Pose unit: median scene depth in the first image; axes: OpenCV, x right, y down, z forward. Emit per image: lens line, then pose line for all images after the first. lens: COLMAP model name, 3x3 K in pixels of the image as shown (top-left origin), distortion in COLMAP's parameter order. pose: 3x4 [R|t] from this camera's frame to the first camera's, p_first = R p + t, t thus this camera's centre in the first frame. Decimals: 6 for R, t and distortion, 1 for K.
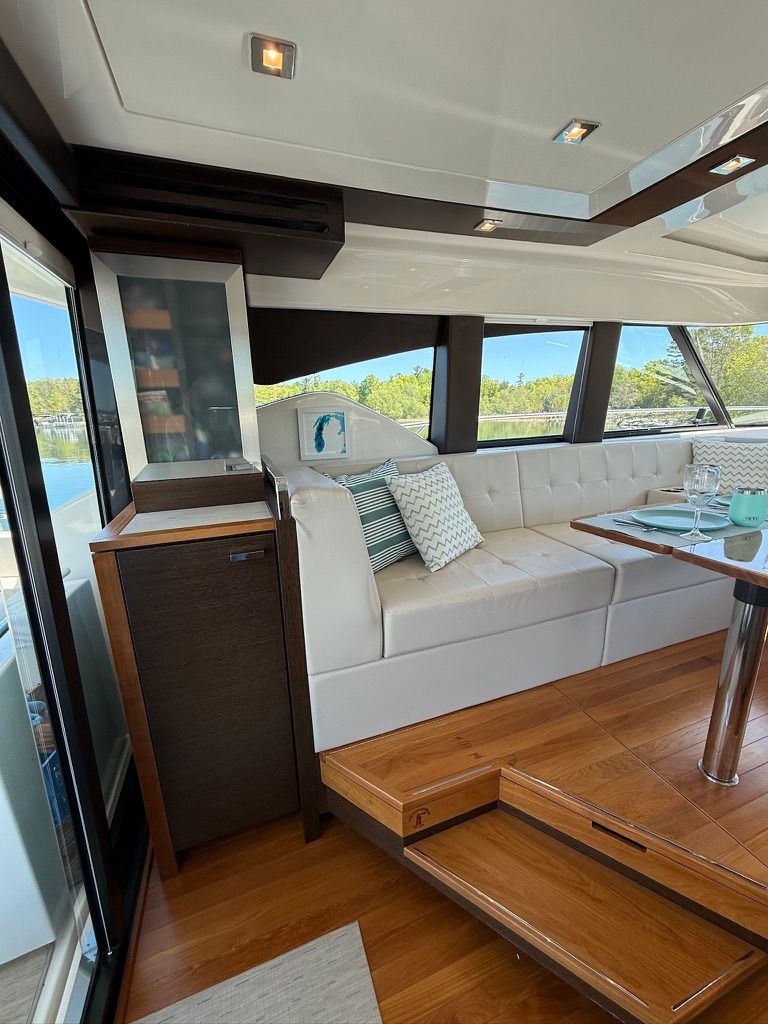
lens RADIAL K [[413.9, 0, 379.8], [0, 413.9, 509.9], [0, 0, 1]] dist [0.000690, -0.000044]
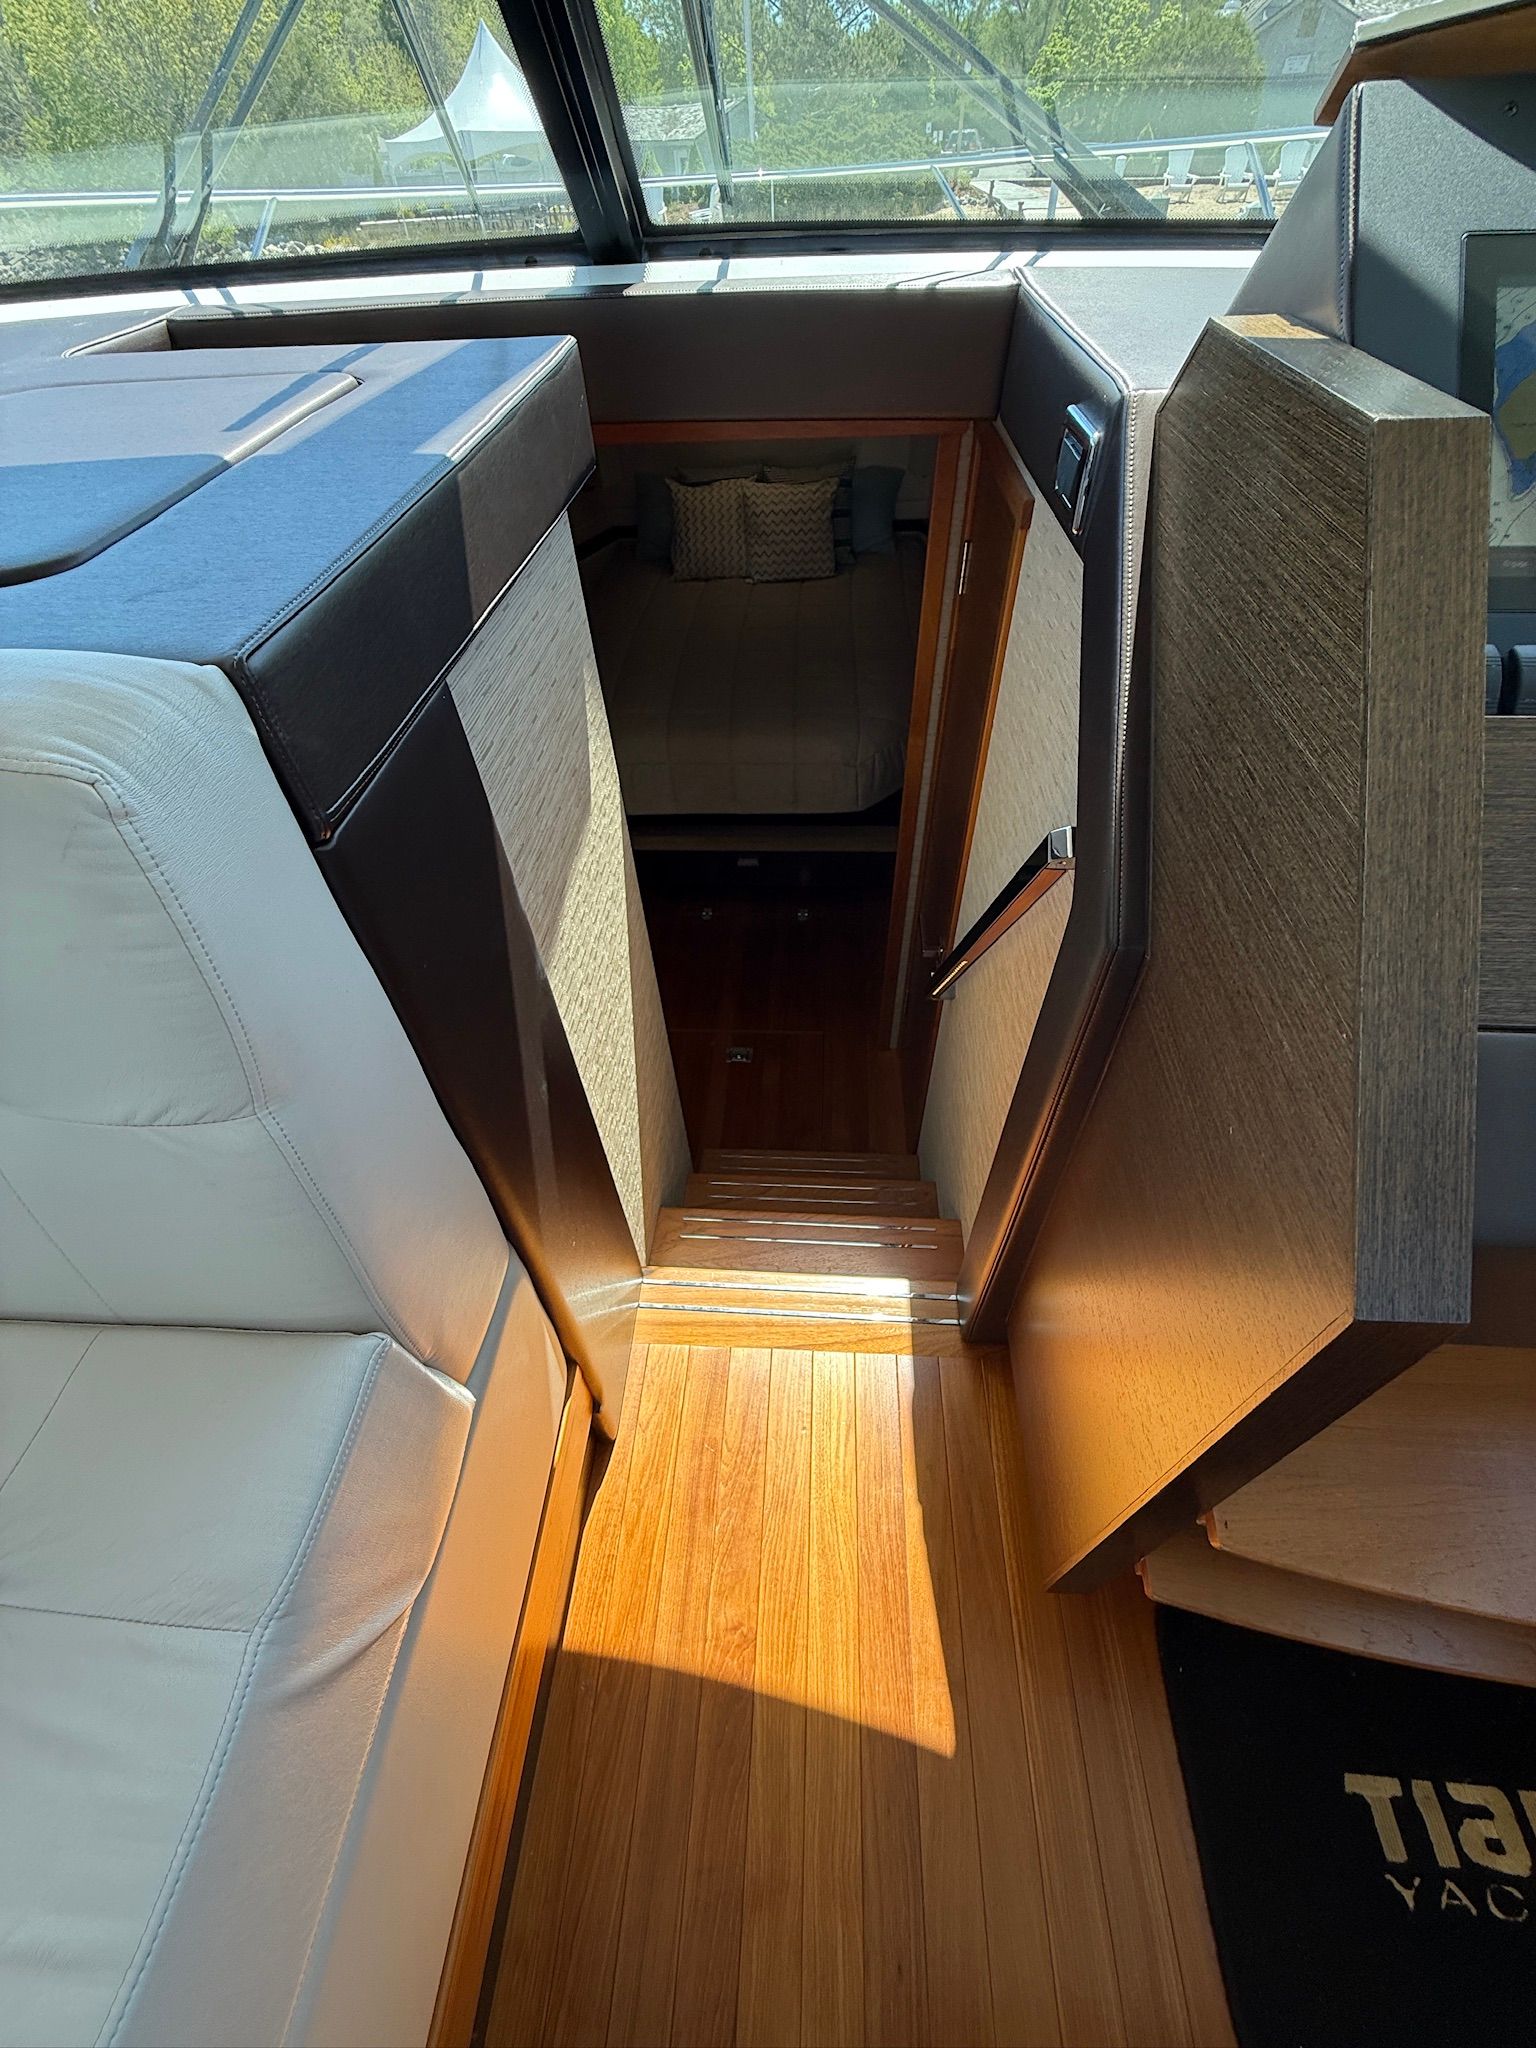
lens RADIAL K [[827.7, 0, 759.5], [0, 827.7, 1019.9], [0, 0, 1]] dist [0.000690, -0.000044]
pose [[0.404663, -0.658597, 0.634427, 1.670180], [0.243779, 0.746354, 0.619296, -0.147460], [-0.881374, -0.095946, 0.462574, 0.617930]]
